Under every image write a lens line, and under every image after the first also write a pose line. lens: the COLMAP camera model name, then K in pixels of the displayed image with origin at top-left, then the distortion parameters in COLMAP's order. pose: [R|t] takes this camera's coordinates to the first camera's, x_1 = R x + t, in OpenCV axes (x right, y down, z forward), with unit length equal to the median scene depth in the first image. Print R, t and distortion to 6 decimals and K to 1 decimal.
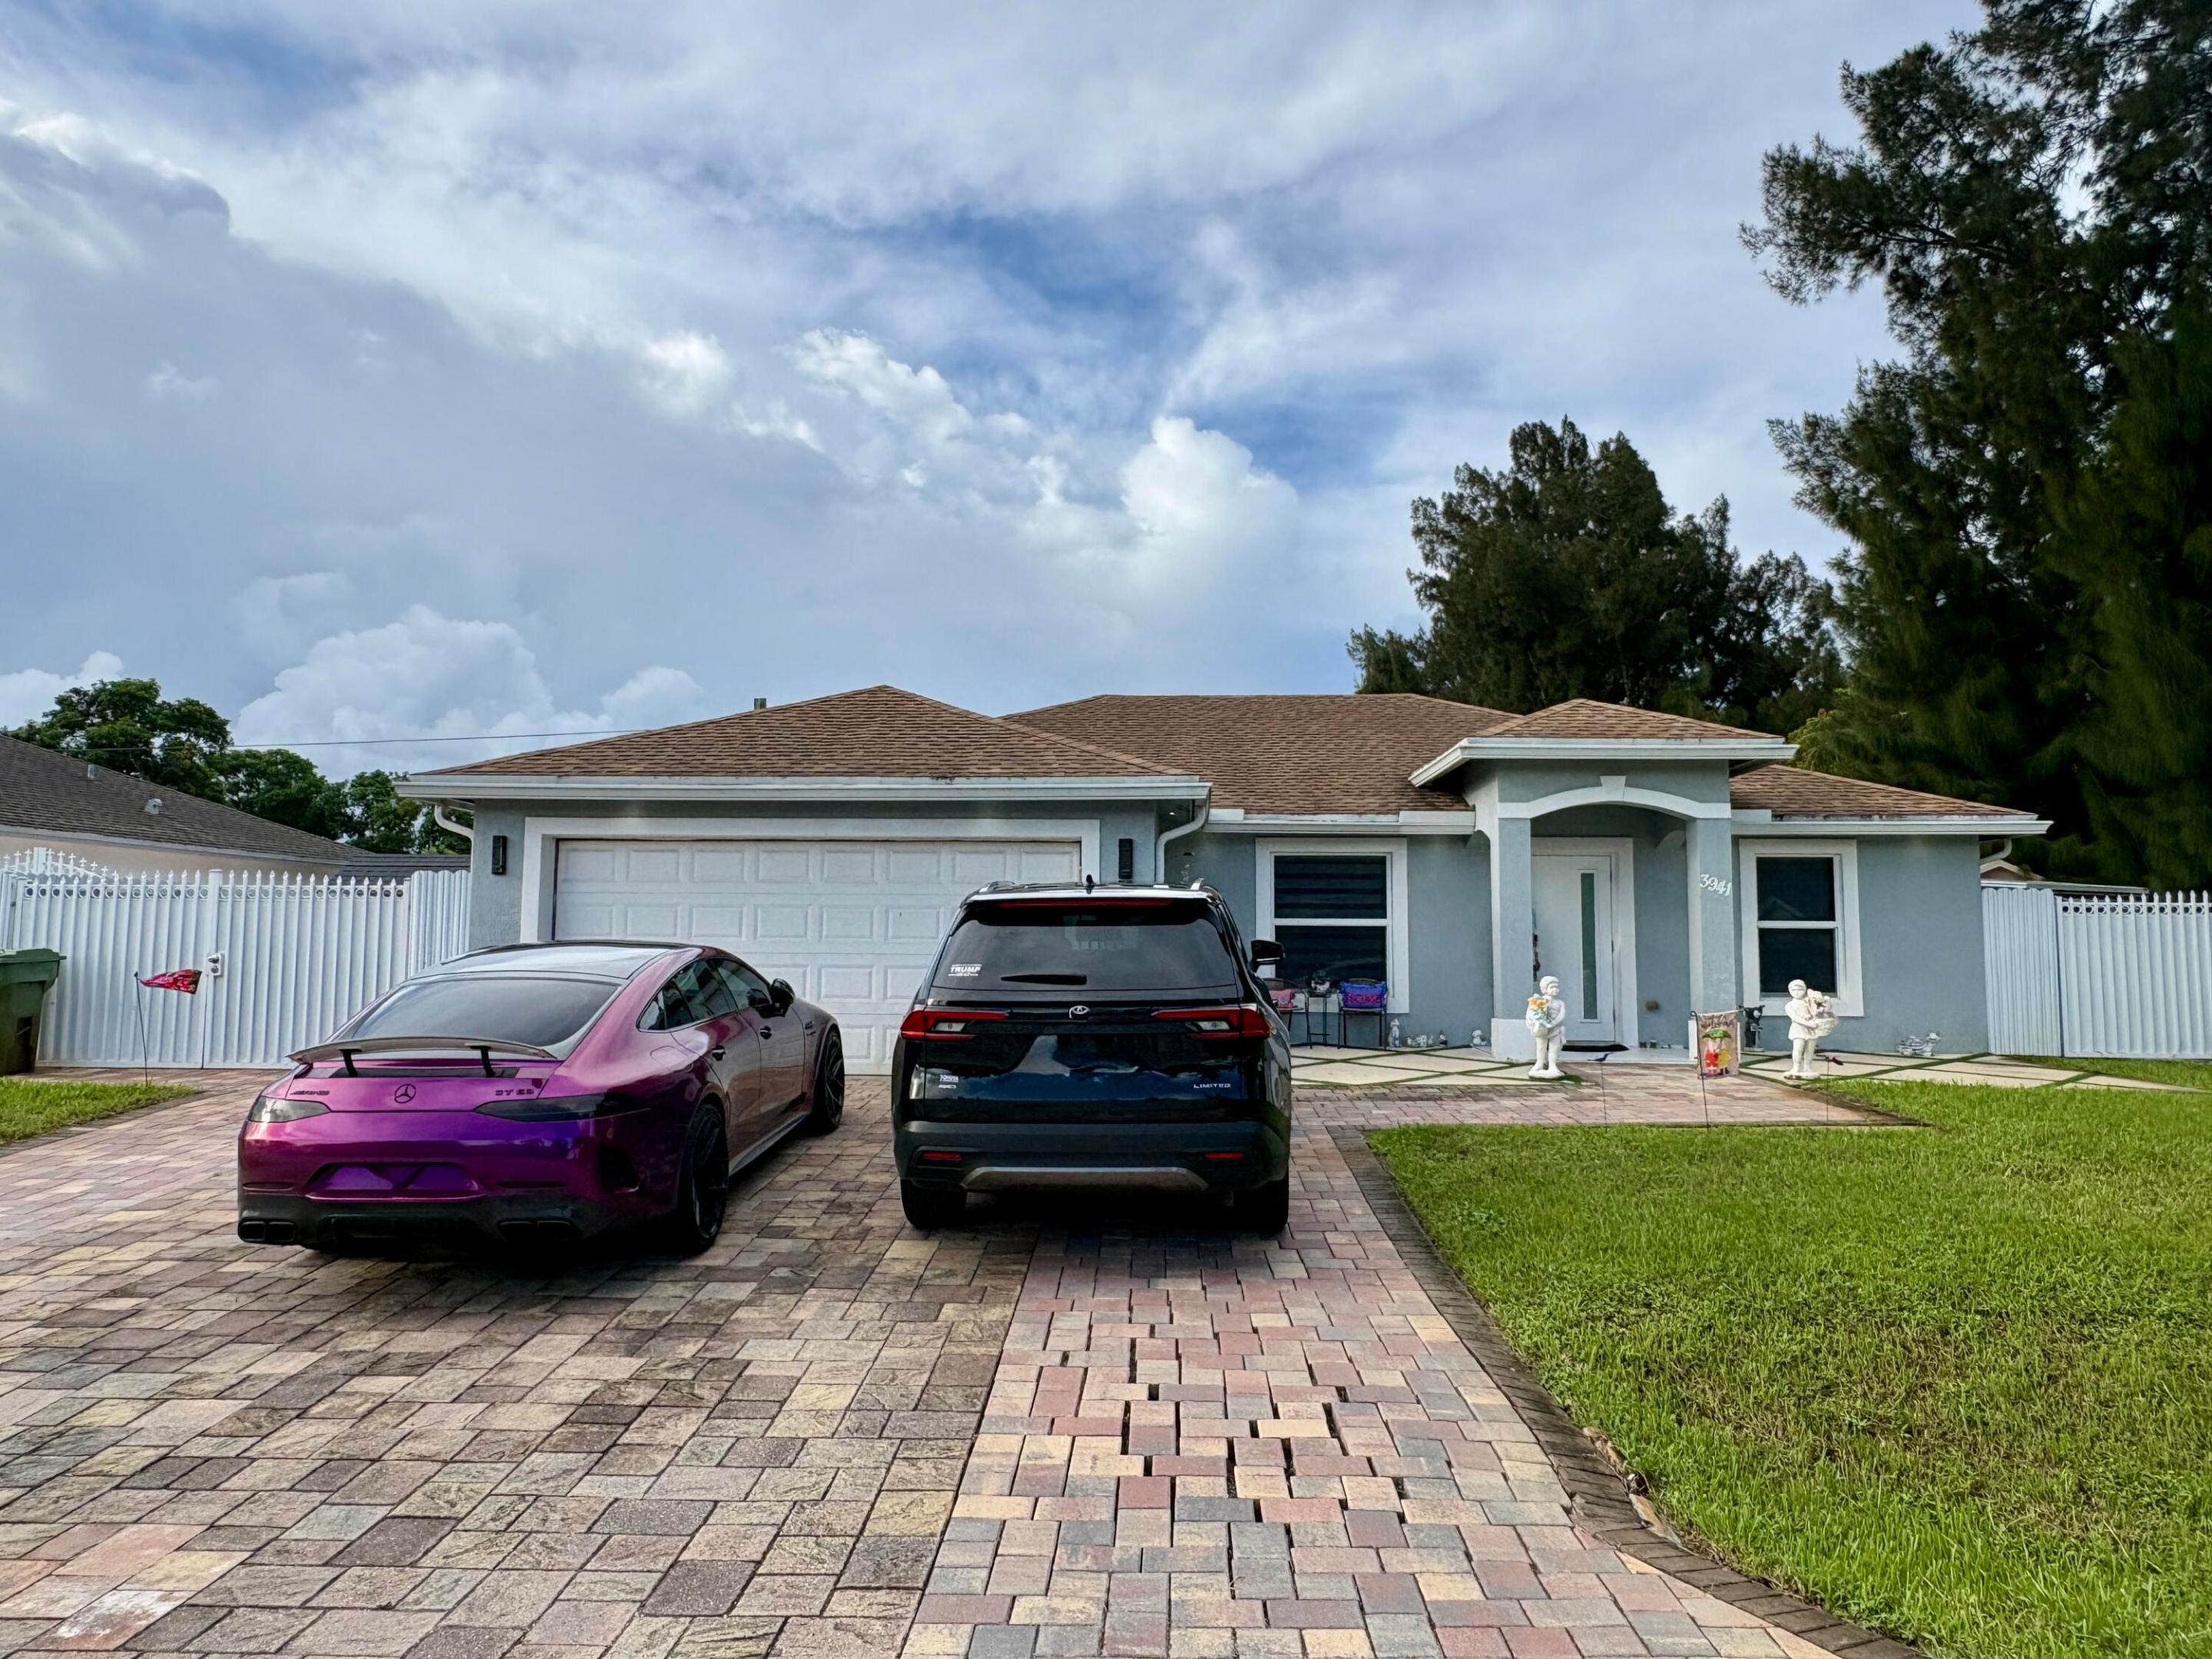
lens RADIAL K [[1514.2, 0, 998.0], [0, 1514.2, 749.7], [0, 0, 1]] dist [0.005312, 0.004335]
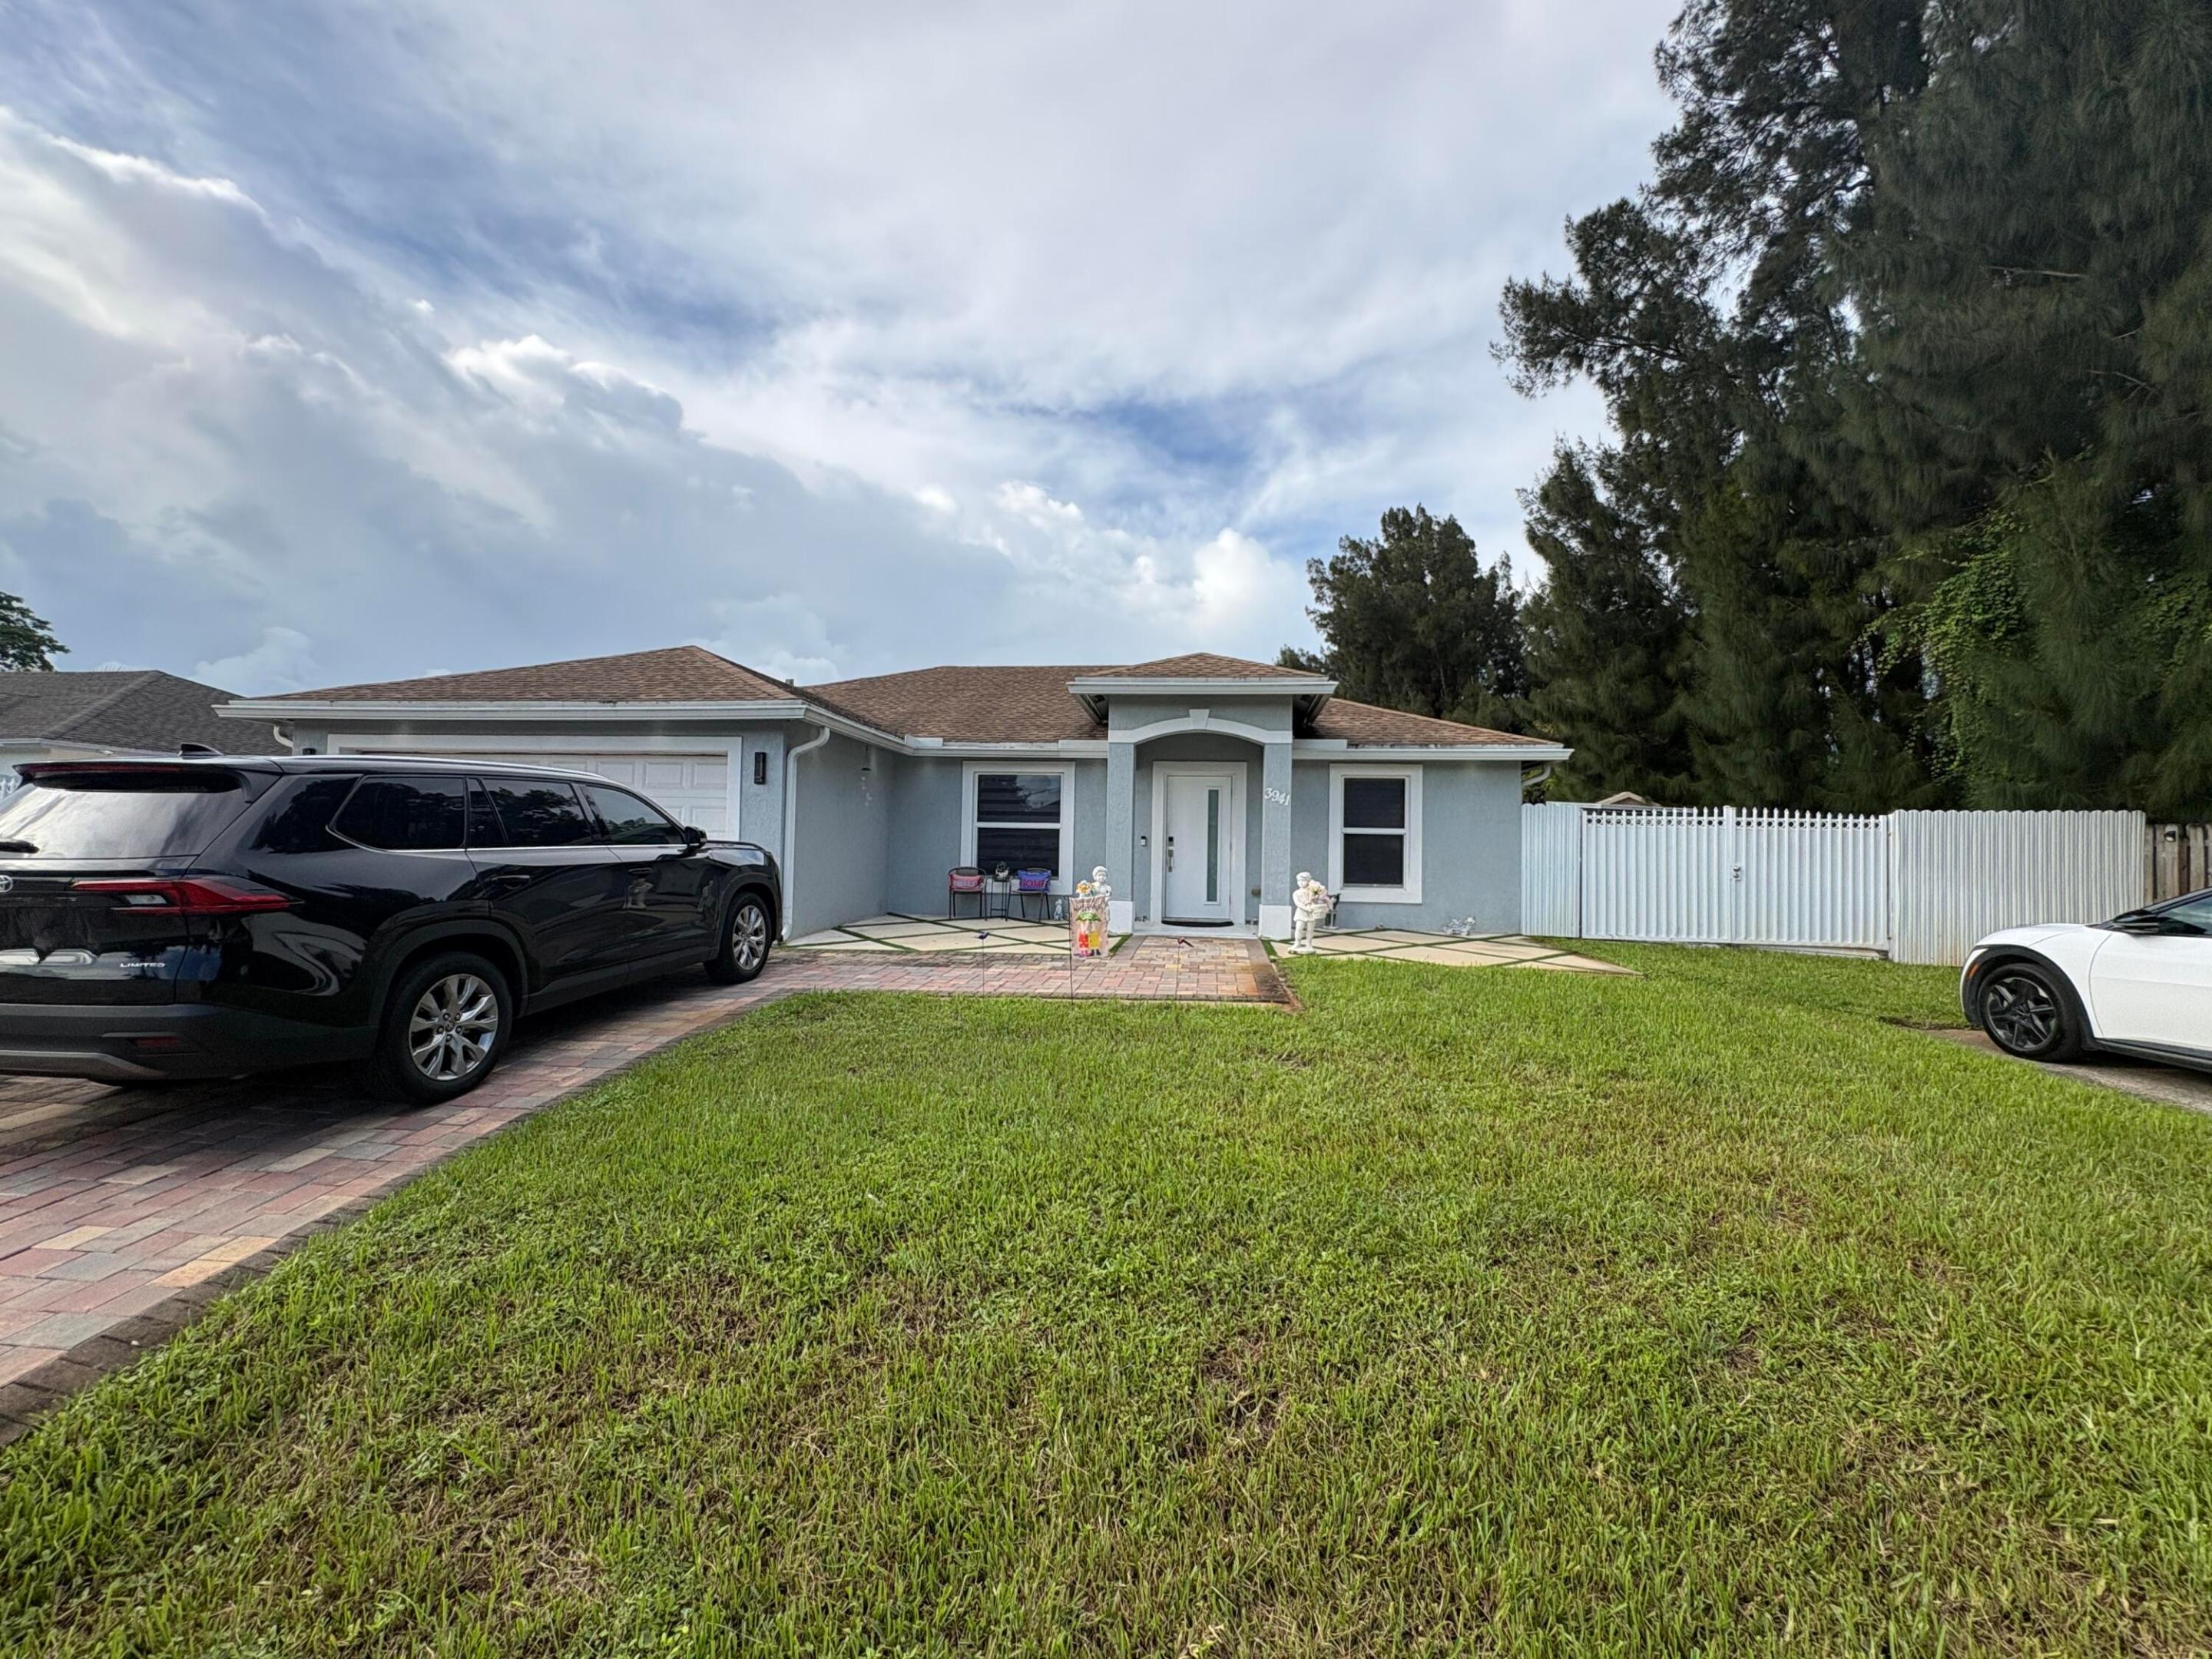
lens RADIAL K [[886.2, 0, 1088.1], [0, 886.2, 788.3], [0, 0, 1]] dist [0.001313, -0.000358]
pose [[0.996760, 0.009304, -0.079890, 0.208344], [-0.004797, 0.998395, 0.056423, 0.023195], [0.080287, -0.055857, 0.995205, 0.145659]]
